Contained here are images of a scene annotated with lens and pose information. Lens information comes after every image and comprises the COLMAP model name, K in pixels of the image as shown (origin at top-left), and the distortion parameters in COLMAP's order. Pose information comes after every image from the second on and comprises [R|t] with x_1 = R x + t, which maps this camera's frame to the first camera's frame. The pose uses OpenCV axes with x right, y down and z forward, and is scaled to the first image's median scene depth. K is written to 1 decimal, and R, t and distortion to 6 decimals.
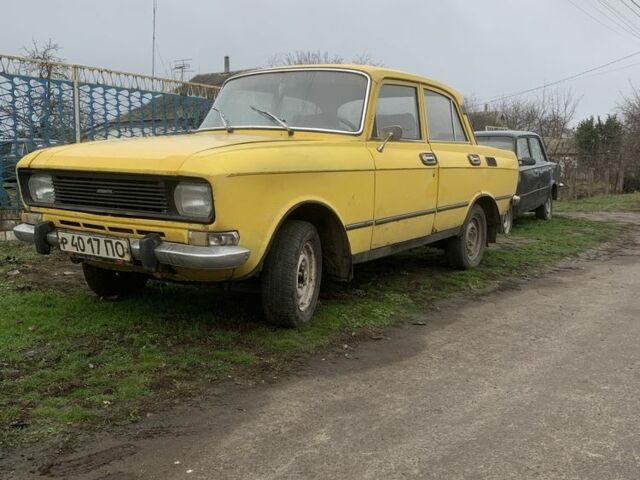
lens RADIAL K [[634.6, 0, 320.0], [0, 634.6, 240.0], [0, 0, 1]] dist [0.137598, -0.315089]
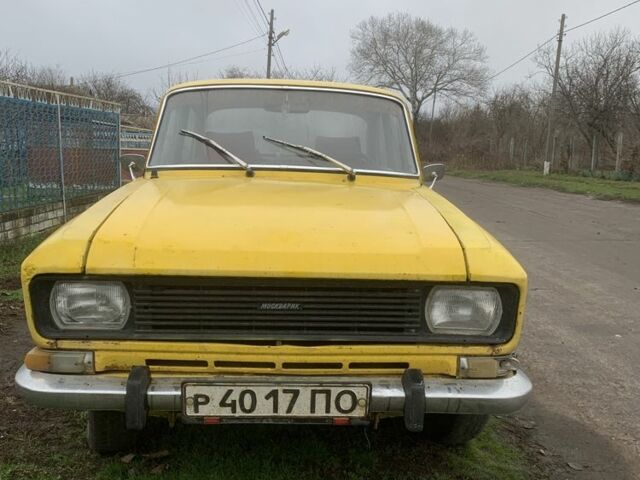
lens RADIAL K [[634.6, 0, 320.0], [0, 634.6, 240.0], [0, 0, 1]] dist [0.137598, -0.315089]
pose [[0.800702, -0.085533, 0.592925, -0.649100], [0.062474, 0.996280, 0.059352, -0.169974], [-0.595796, -0.010481, 0.803067, 0.490665]]
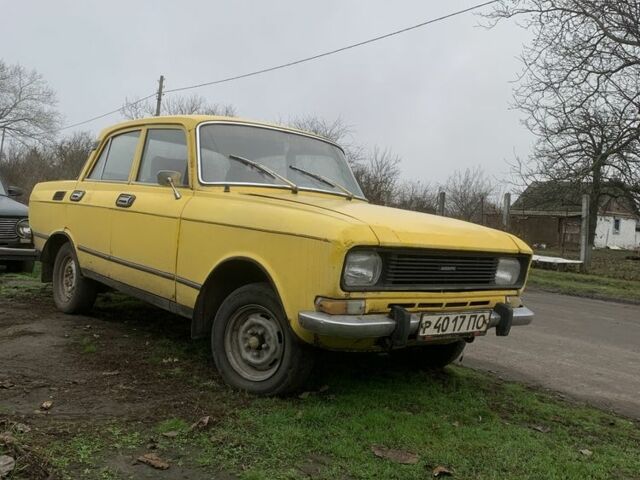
lens RADIAL K [[634.6, 0, 320.0], [0, 634.6, 240.0], [0, 0, 1]] dist [0.137598, -0.315089]
pose [[0.266886, -0.032012, 0.963196, -1.345210], [0.044911, 0.998775, 0.020751, -0.149403], [-0.962681, 0.037720, 0.267997, 0.913889]]
